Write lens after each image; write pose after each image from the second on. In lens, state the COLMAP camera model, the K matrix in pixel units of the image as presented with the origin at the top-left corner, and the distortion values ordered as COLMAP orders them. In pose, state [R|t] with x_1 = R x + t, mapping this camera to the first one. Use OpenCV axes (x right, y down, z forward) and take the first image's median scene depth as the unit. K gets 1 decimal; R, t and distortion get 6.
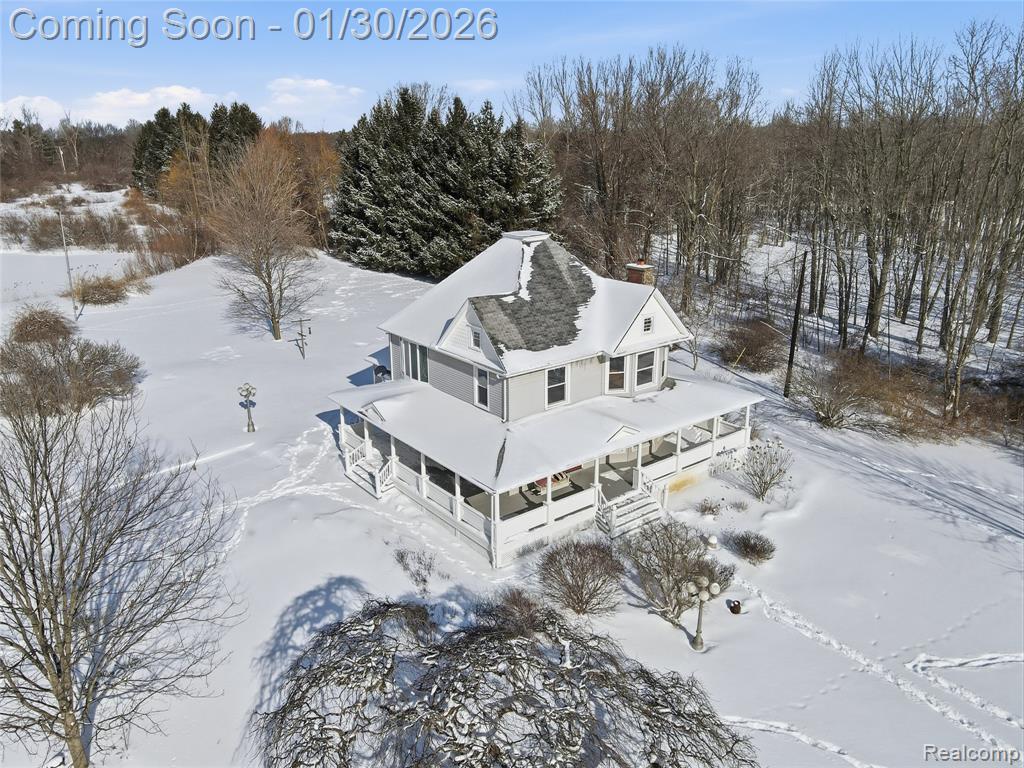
lens RADIAL K [[753.7, 0, 501.2], [0, 753.7, 359.6], [0, 0, 1]] dist [0.009465, 0.000814]
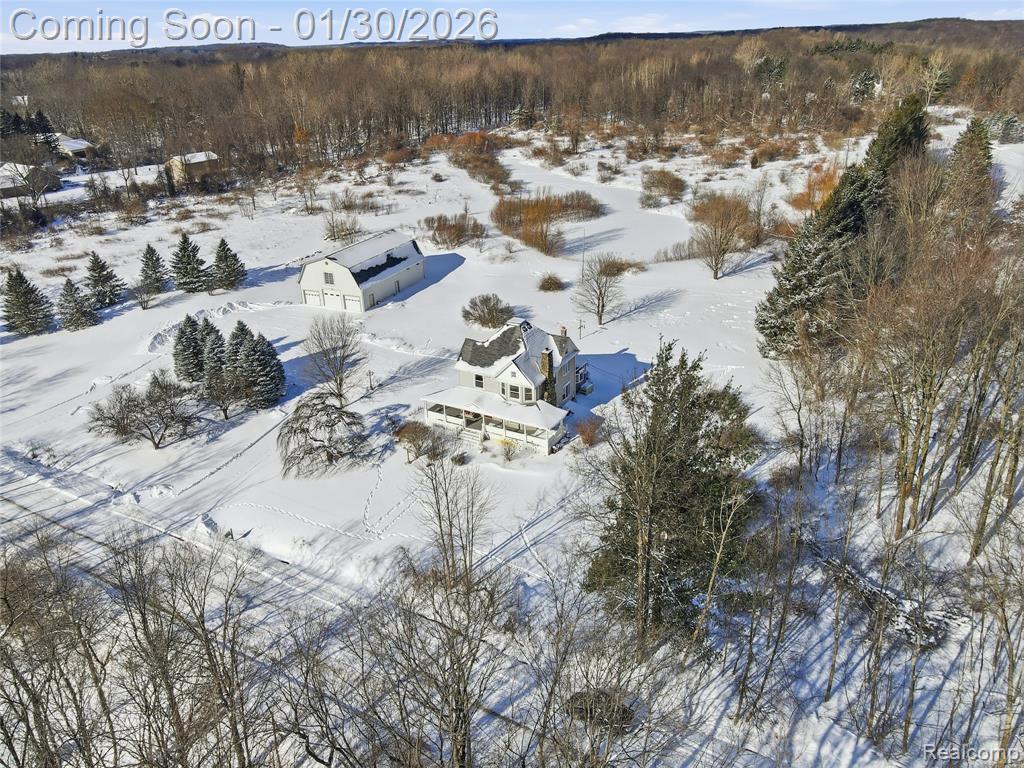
lens RADIAL K [[753.7, 0, 501.2], [0, 753.7, 359.6], [0, 0, 1]] dist [0.009465, 0.000814]
pose [[0.373783, 0.365141, -0.852619, 2.010997], [-0.228715, 0.927148, 0.296792, -0.722762], [0.898875, 0.084071, 0.430065, -0.044619]]
